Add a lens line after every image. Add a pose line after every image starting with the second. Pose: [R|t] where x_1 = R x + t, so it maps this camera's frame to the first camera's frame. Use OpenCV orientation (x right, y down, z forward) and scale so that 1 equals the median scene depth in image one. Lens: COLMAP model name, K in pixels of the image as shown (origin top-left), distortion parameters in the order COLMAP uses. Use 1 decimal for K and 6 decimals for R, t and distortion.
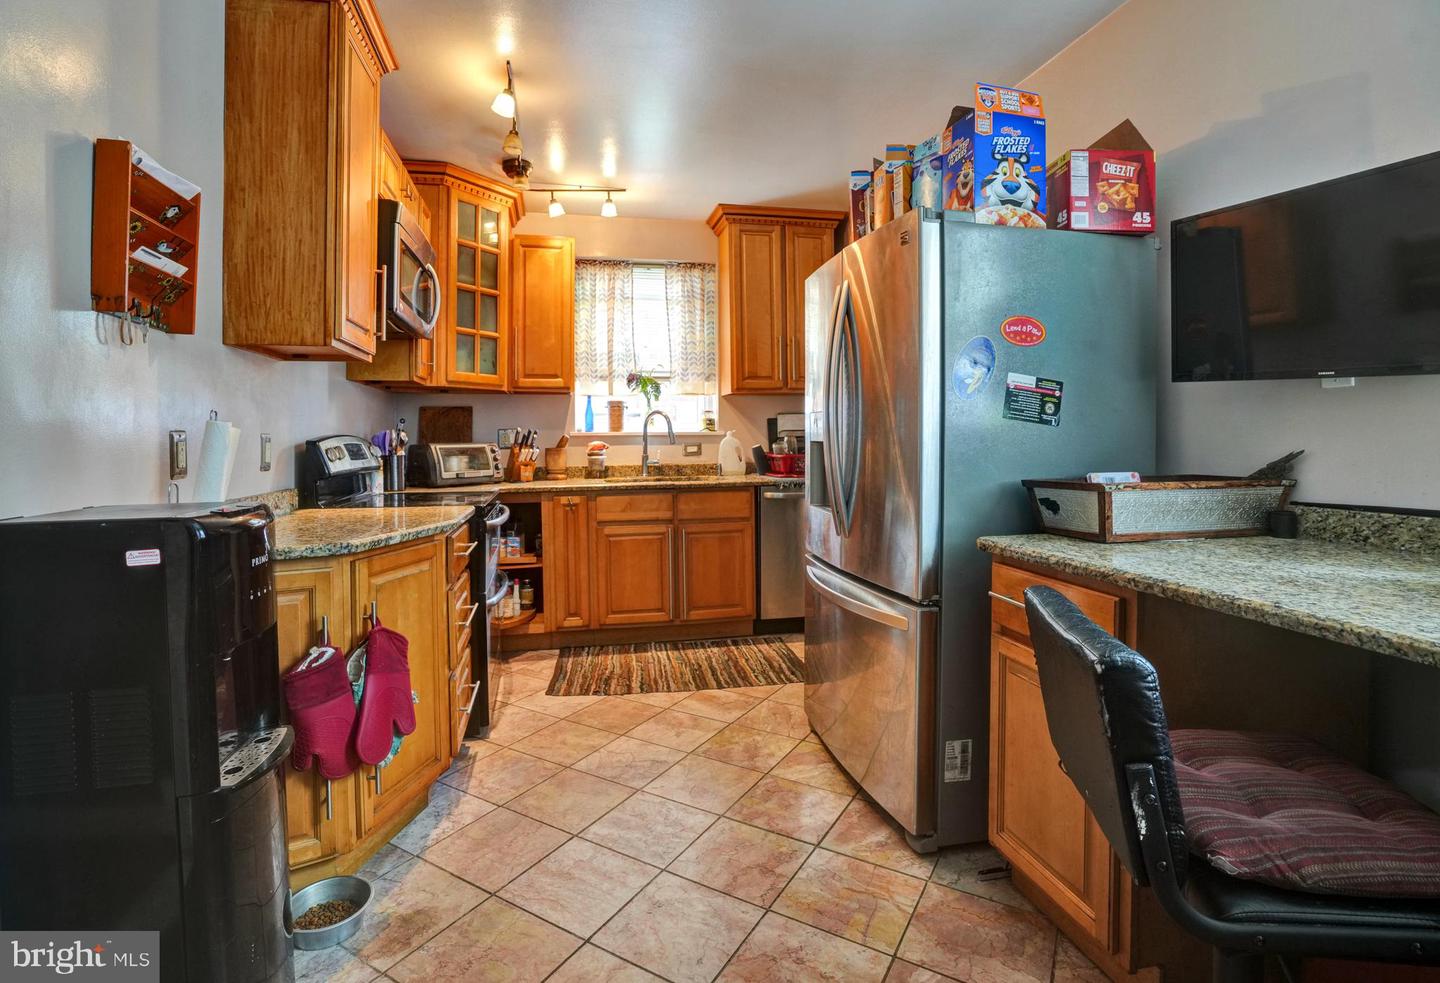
lens RADIAL K [[687.0, 0, 701.8], [0, 687.0, 446.8], [0, 0, 1]] dist [-0.028166, -0.000111]
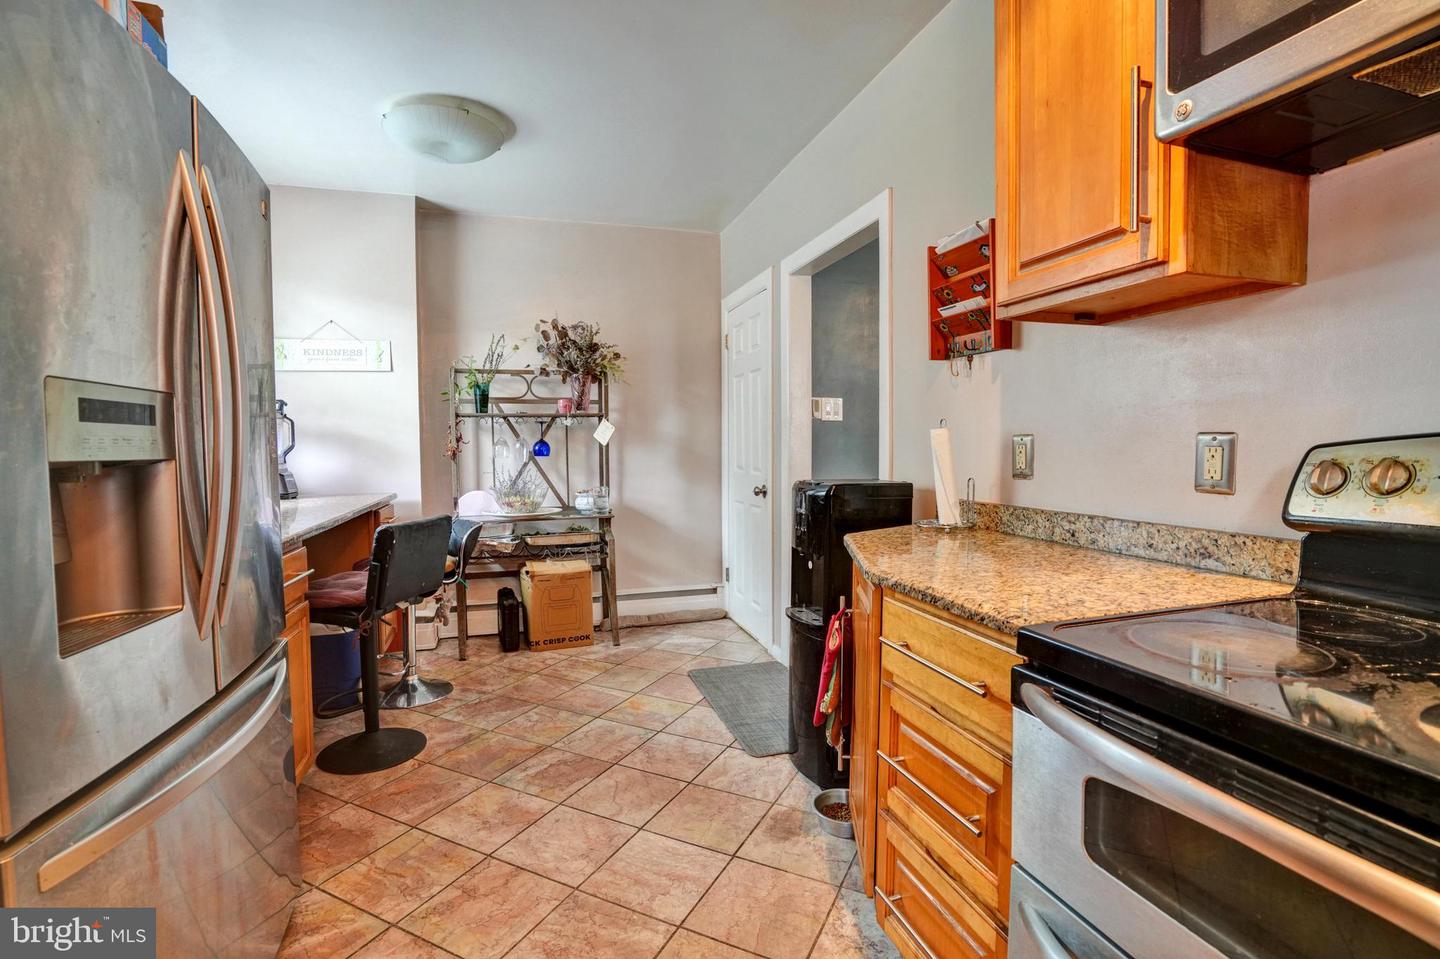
lens RADIAL K [[663.5, 0, 720.0], [0, 663.5, 479.5], [0, 0, 1]] dist [-0.070811, 0.030858]
pose [[-0.995612, 0.011895, -0.092816, -0.178681], [0.006175, 0.998077, 0.061679, -0.023488], [0.093371, 0.060835, -0.993771, 1.862920]]
